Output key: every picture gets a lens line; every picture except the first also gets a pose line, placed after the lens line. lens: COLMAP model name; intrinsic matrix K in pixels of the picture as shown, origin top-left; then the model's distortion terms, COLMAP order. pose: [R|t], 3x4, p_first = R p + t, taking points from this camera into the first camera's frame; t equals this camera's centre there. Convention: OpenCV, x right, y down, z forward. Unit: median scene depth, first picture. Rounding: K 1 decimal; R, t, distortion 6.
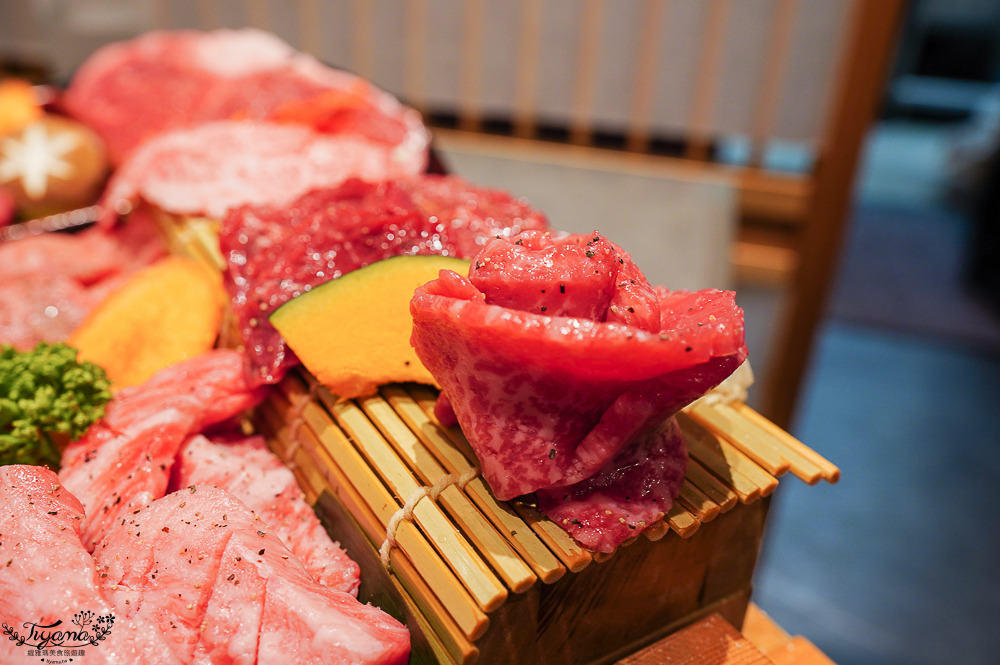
lens RADIAL K [[860.2, 0, 498.8], [0, 860.2, 322.4], [0, 0, 1]] dist [0.002970, 0.003701]
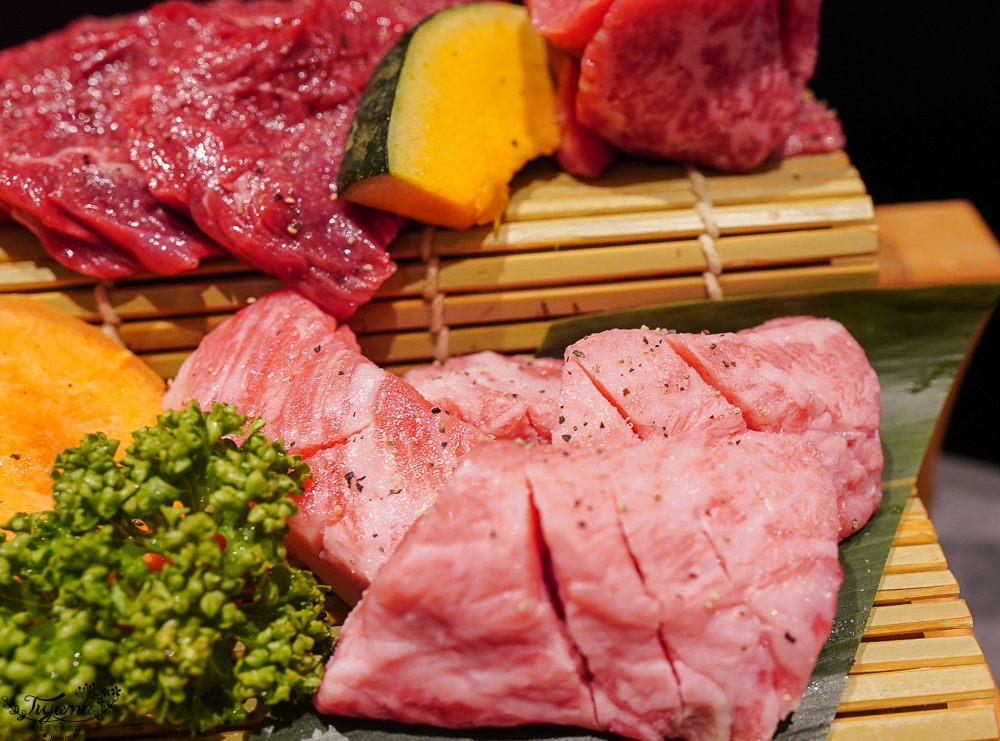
lens RADIAL K [[1116.2, 0, 593.6], [0, 1116.2, 427.5], [0, 0, 1]] dist [0.001157, 0.000000]
pose [[0.464124, -0.611415, 0.640906, -1.061575], [0.477997, 0.782044, 0.399909, -0.146512], [-0.745727, 0.120744, 0.655219, 0.368770]]
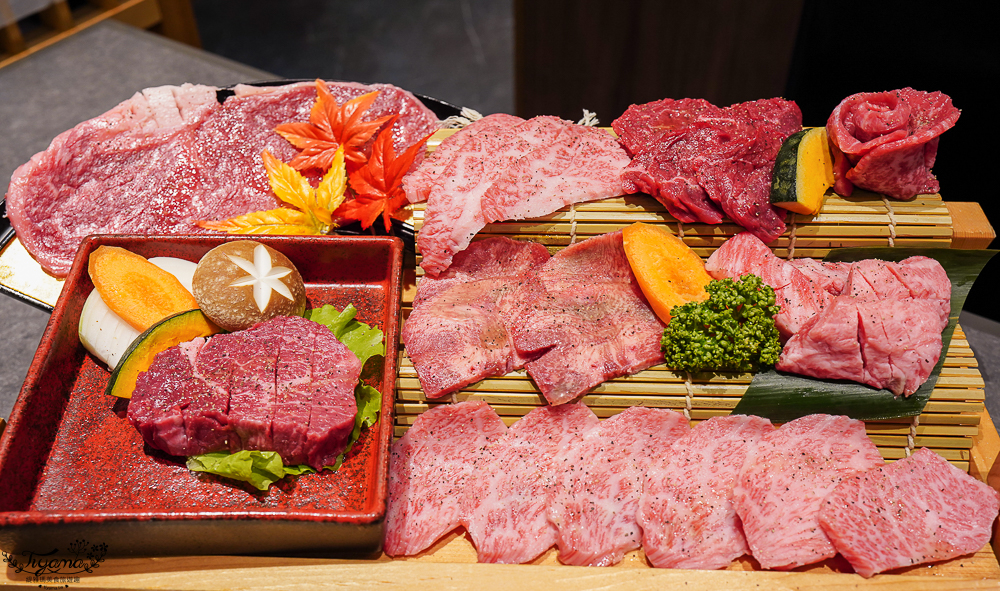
lens RADIAL K [[917.4, 0, 505.5], [0, 917.4, 255.1], [0, 0, 1]] dist [-0.007741, -0.008847]
pose [[0.575482, -0.580004, 0.576555, -2.459541], [0.437249, 0.813984, 0.382418, -1.281144], [-0.691110, 0.032023, 0.722039, -0.165222]]
